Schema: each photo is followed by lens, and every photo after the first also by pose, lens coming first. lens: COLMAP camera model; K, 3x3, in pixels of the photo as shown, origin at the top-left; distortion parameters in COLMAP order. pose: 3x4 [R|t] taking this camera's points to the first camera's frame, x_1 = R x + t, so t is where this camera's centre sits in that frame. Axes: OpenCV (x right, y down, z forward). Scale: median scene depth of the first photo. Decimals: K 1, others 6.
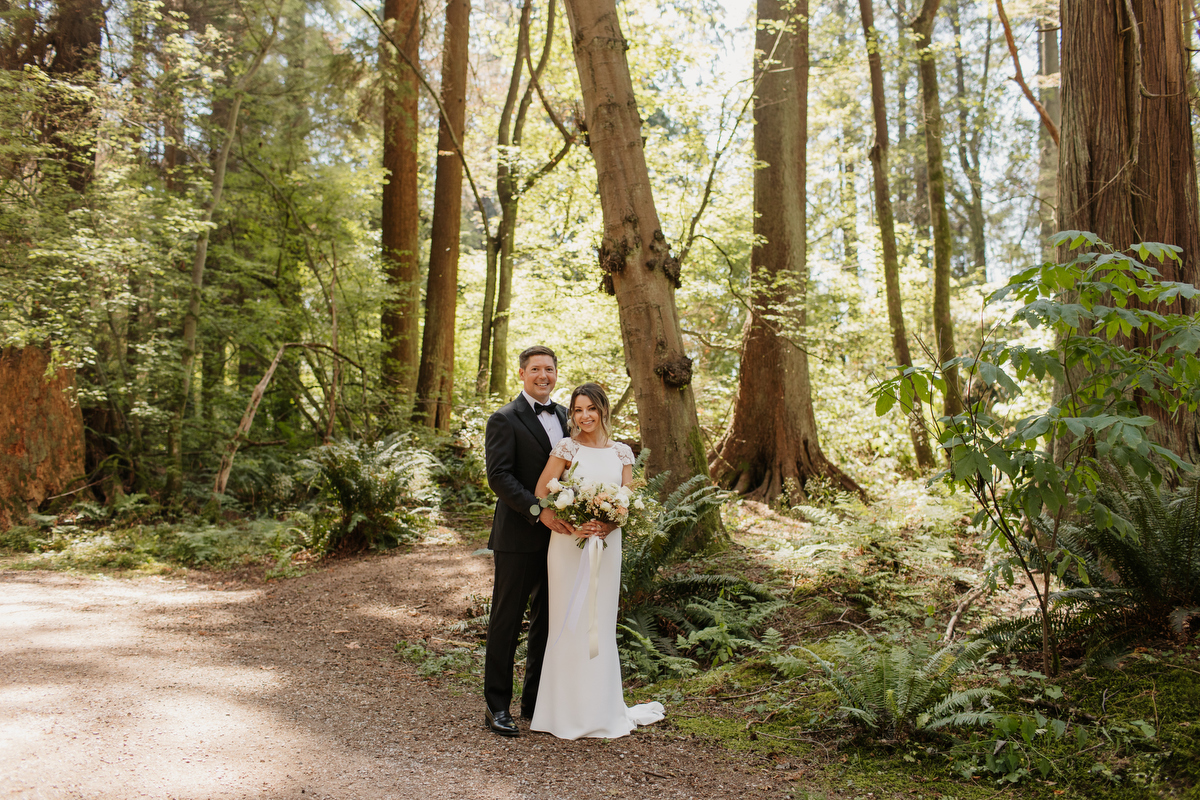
lens RADIAL K [[1178.7, 0, 597.2], [0, 1178.7, 363.0], [0, 0, 1]] dist [0.018424, 0.000640]
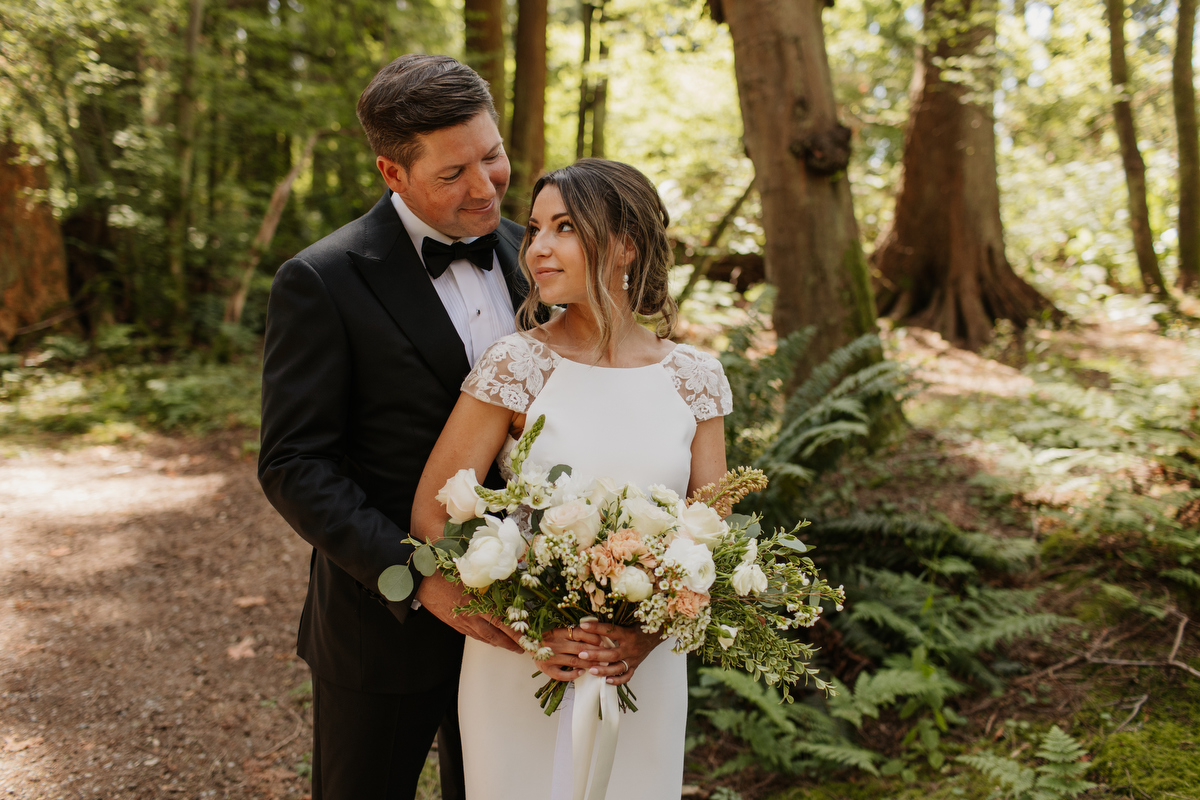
lens RADIAL K [[1178.7, 0, 597.2], [0, 1178.7, 363.0], [0, 0, 1]] dist [0.018424, 0.000640]
pose [[0.994087, 0.000336, -0.108584, 0.012472], [0.018178, 0.985369, 0.169461, 0.008407], [0.107052, -0.170432, 0.979537, 0.300677]]
